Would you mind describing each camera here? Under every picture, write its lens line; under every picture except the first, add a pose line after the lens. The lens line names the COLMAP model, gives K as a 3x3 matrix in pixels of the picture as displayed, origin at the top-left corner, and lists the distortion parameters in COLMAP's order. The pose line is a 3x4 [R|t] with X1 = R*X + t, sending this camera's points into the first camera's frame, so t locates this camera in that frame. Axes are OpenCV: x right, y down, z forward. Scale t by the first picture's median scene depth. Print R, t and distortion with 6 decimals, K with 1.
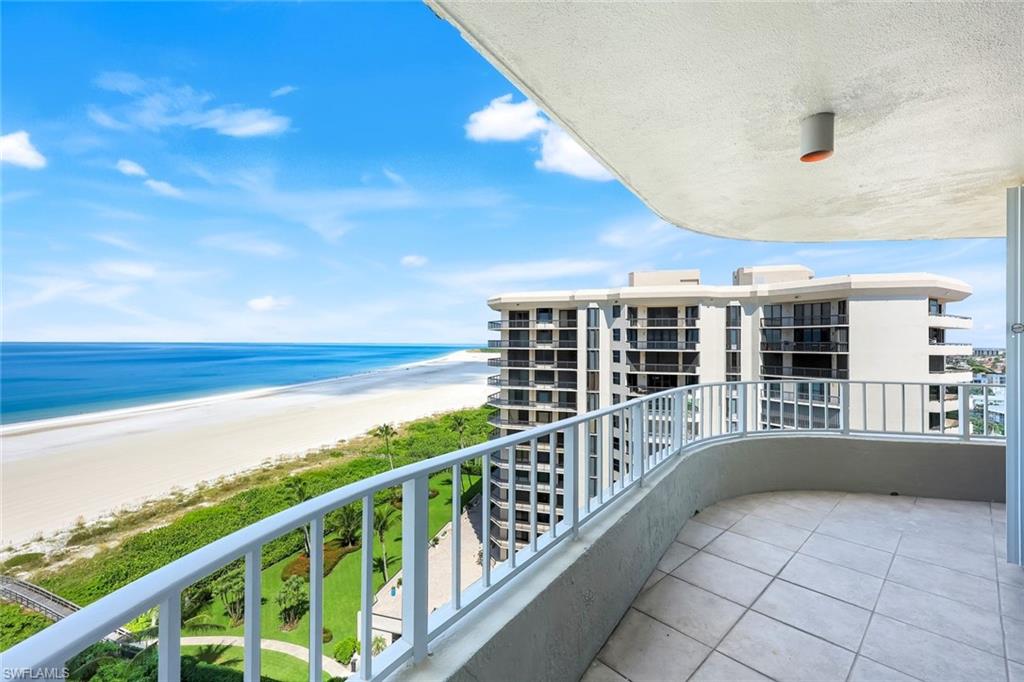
lens RADIAL K [[418.9, 0, 507.3], [0, 418.9, 341.8], [0, 0, 1]] dist [0.002512, -0.000391]
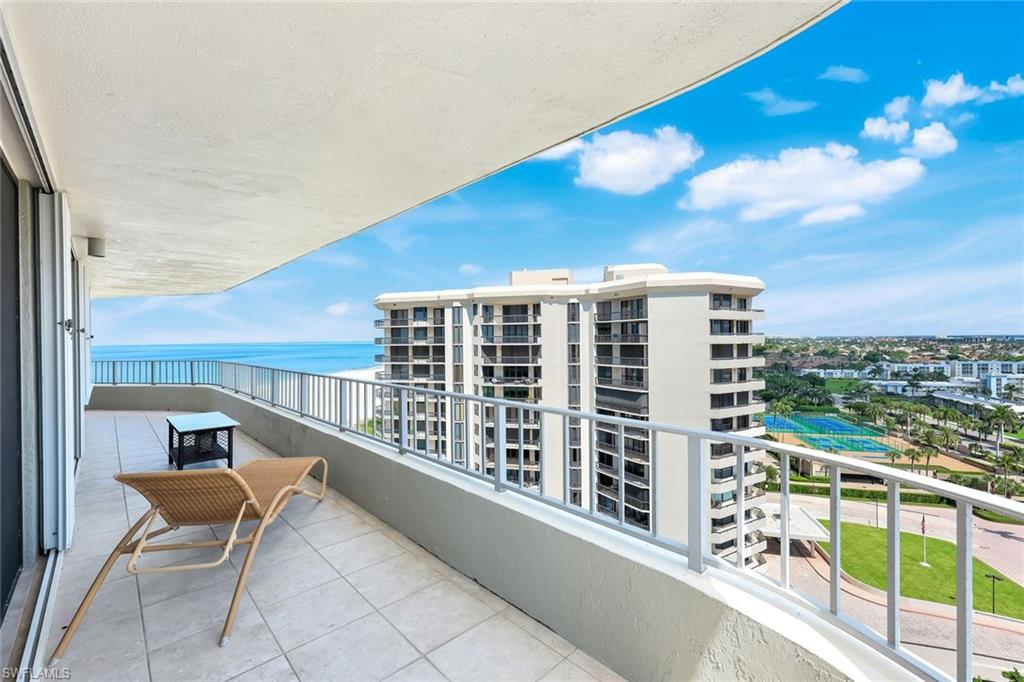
lens RADIAL K [[442.1, 0, 517.1], [0, 442.1, 341.0], [0, 0, 1]] dist [0.019215, -0.000279]
pose [[0.999820, -0.018309, 0.005009, 0.369327], [0.018269, 0.999802, 0.007929, 0.003306], [-0.005154, -0.007836, 0.999956, -0.163729]]
